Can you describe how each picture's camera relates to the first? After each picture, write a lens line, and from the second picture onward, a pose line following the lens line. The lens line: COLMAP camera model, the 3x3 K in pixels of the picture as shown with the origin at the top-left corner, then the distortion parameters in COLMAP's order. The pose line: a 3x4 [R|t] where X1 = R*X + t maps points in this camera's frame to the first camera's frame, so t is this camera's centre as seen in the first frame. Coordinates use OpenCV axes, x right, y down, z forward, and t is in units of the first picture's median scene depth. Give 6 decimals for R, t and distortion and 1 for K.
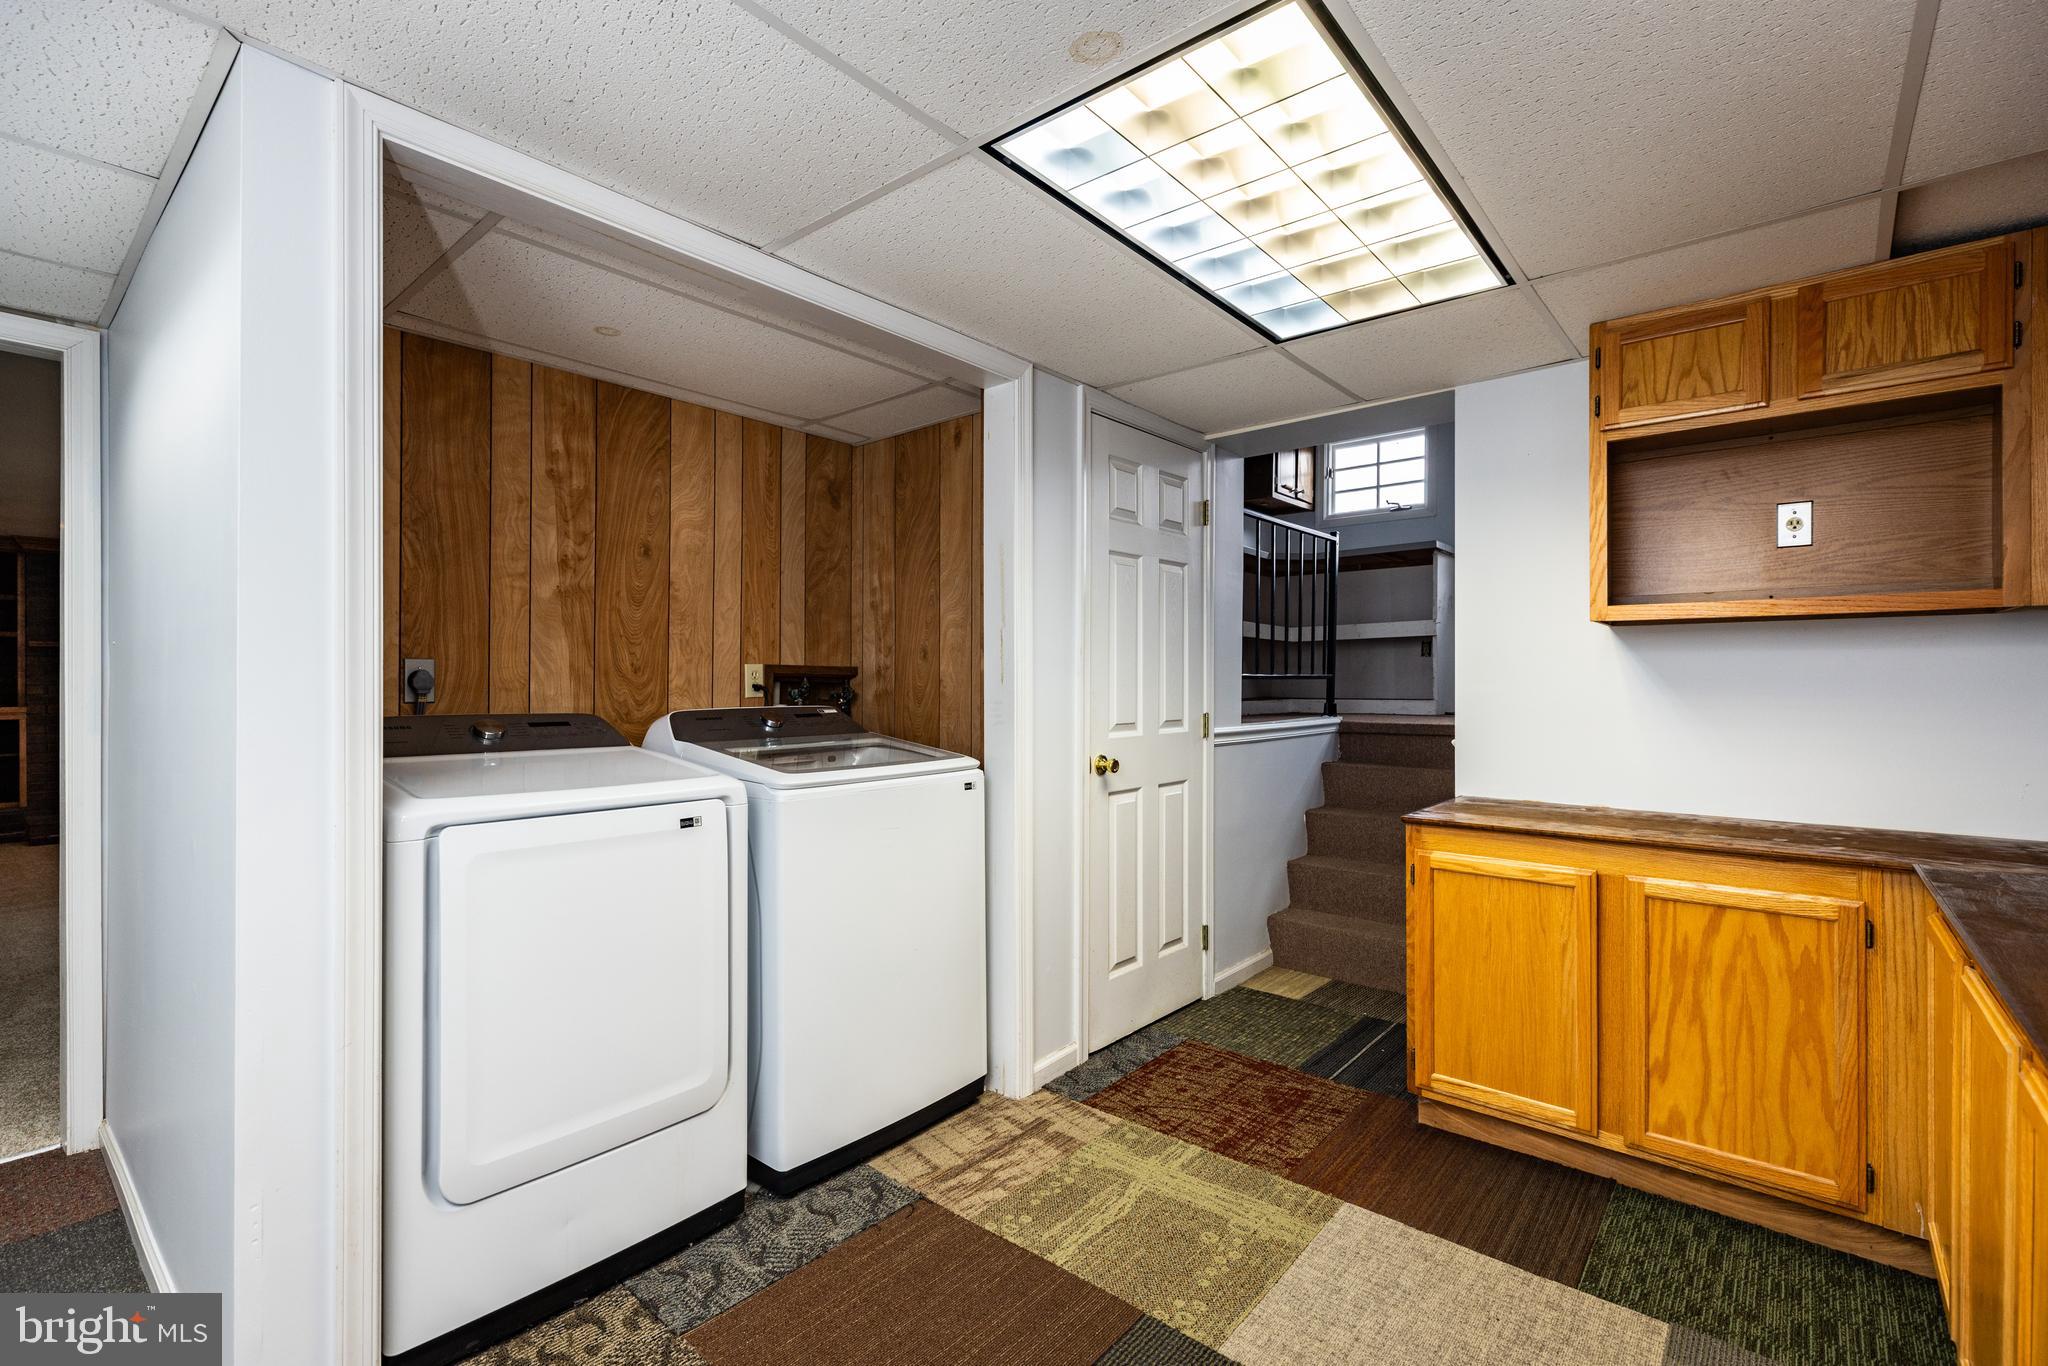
lens RADIAL K [[928.7, 0, 1014.0], [0, 928.7, 678.2], [0, 0, 1]] dist [0.002926, 0.000151]
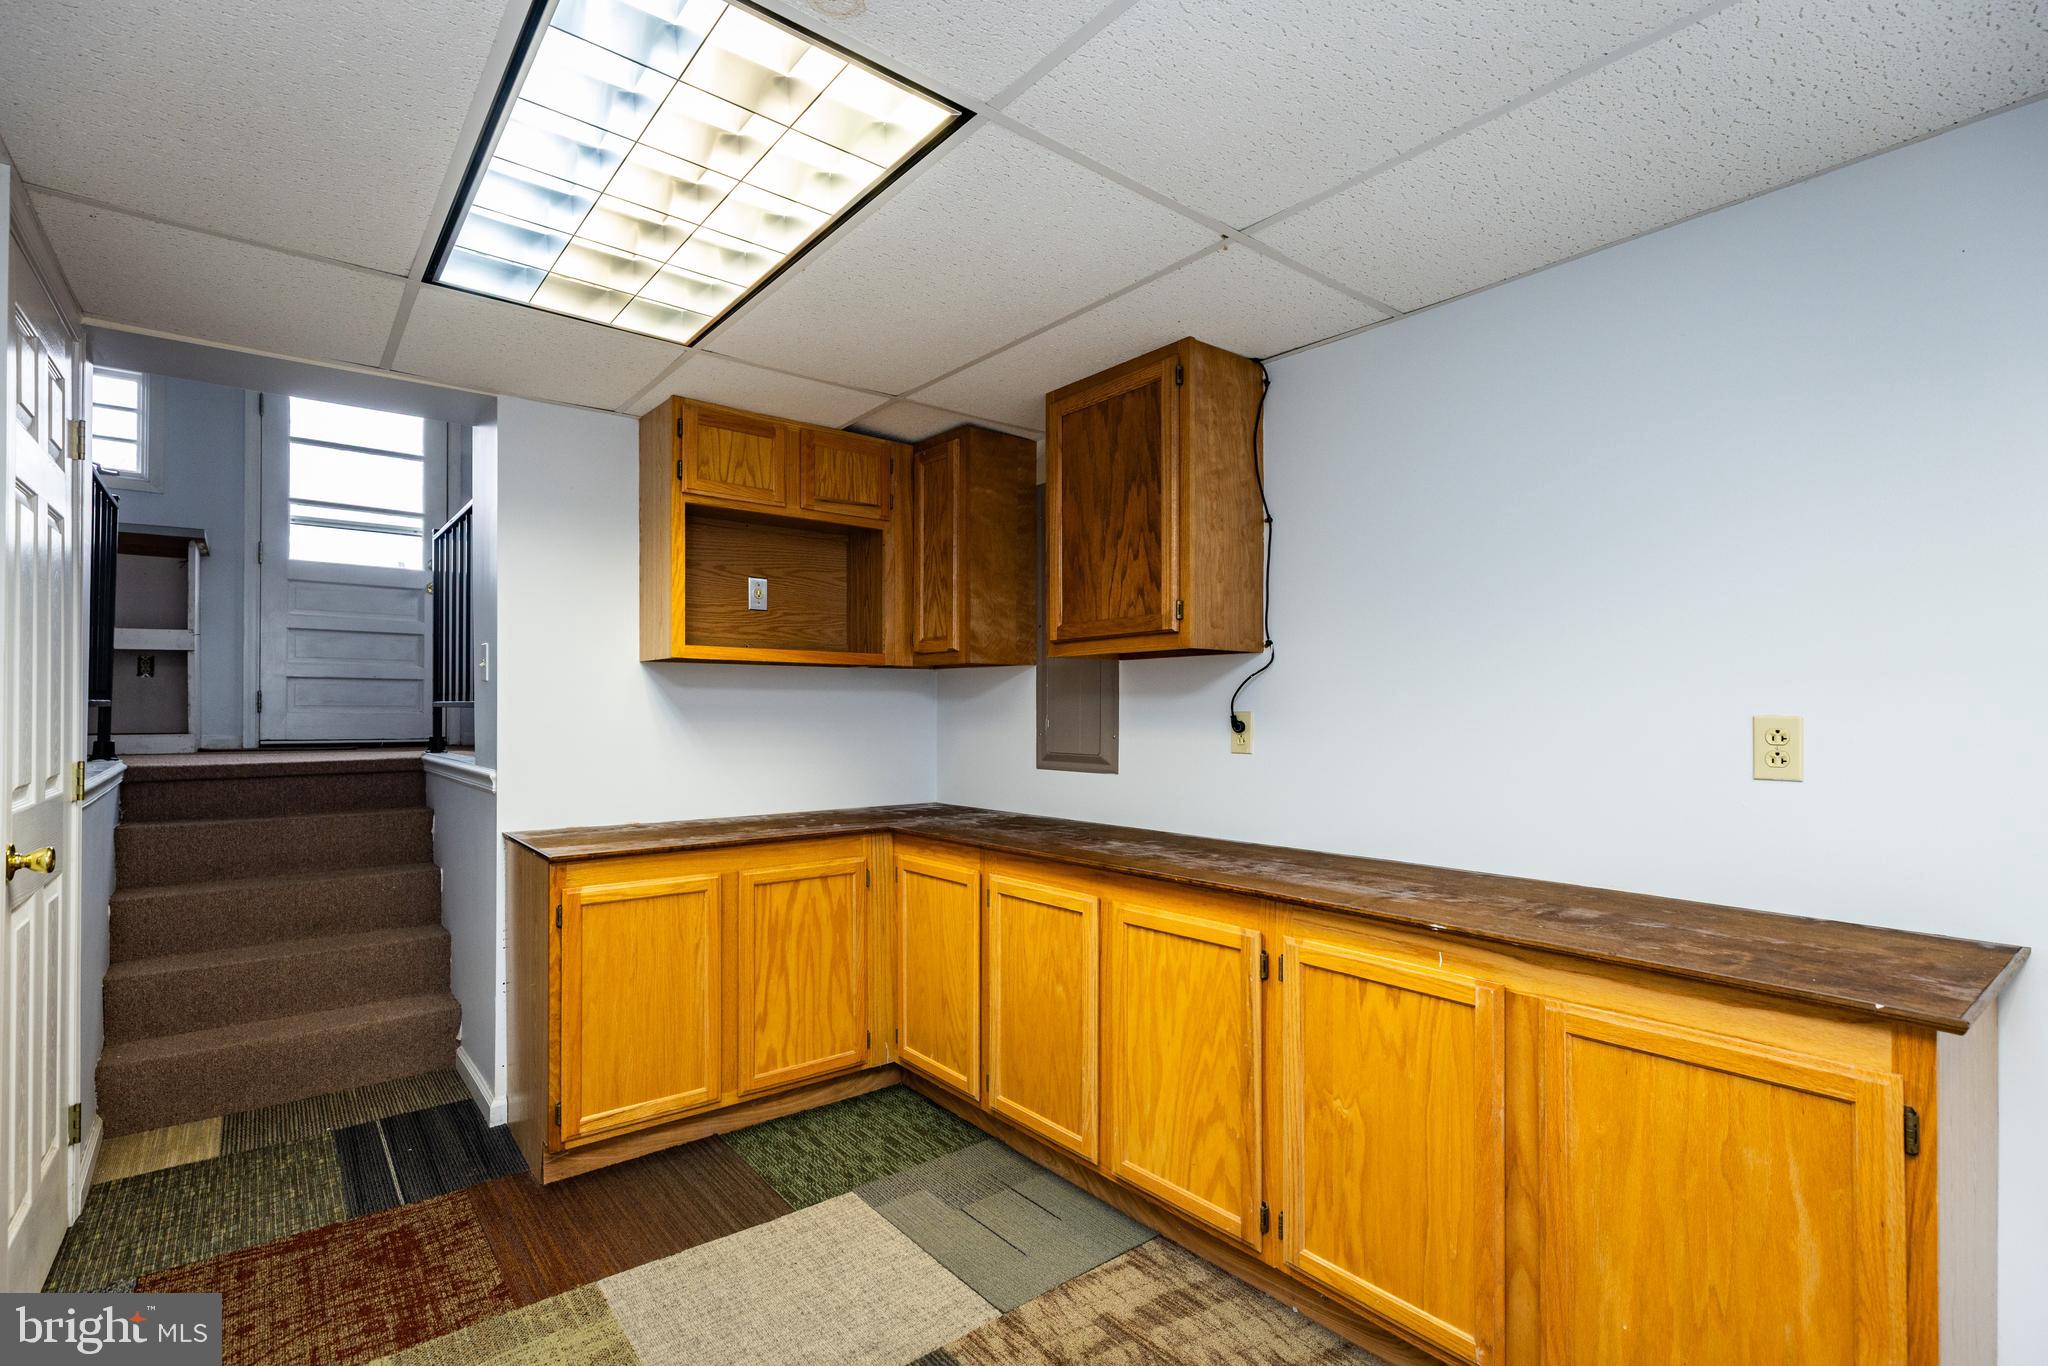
lens RADIAL K [[939.1, 0, 1027.6], [0, 939.1, 700.6], [0, 0, 1]] dist [0.003257, 0.000233]
pose [[0.180114, 0.008610, 0.983608, -0.457044], [-0.004319, 0.999959, -0.007962, -0.001555], [-0.983636, -0.002814, 0.180143, 0.397884]]
